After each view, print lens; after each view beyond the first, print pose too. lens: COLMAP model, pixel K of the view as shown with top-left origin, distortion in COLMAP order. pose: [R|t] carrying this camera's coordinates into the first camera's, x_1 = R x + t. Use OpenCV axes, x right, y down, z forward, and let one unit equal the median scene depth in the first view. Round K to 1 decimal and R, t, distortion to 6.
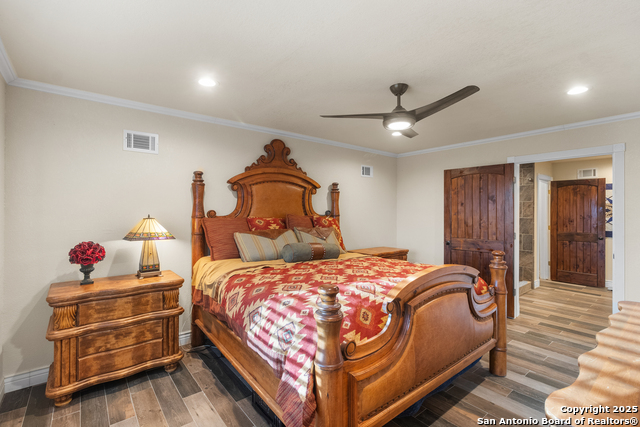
lens RADIAL K [[300.3, 0, 319.1], [0, 300.3, 213.2], [0, 0, 1]] dist [0.001675, 0.000474]
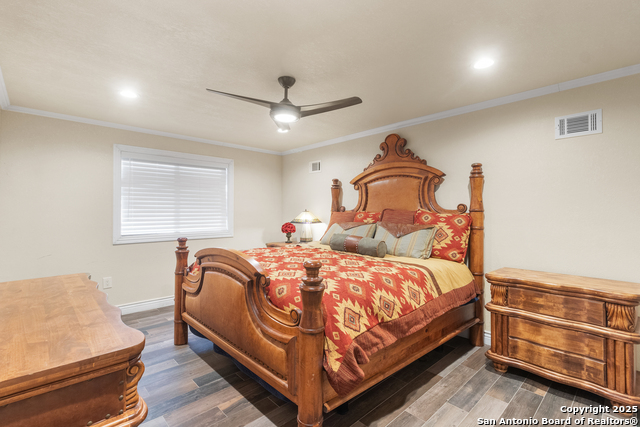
lens RADIAL K [[300.3, 0, 314.2], [0, 300.3, 210.0], [0, 0, 1]] dist [0.001675, 0.000474]
pose [[0.098135, 0.002036, -0.995171, 0.780101], [0.009900, 0.999946, 0.003022, 0.003300], [0.995124, -0.010149, 0.098110, 0.585752]]
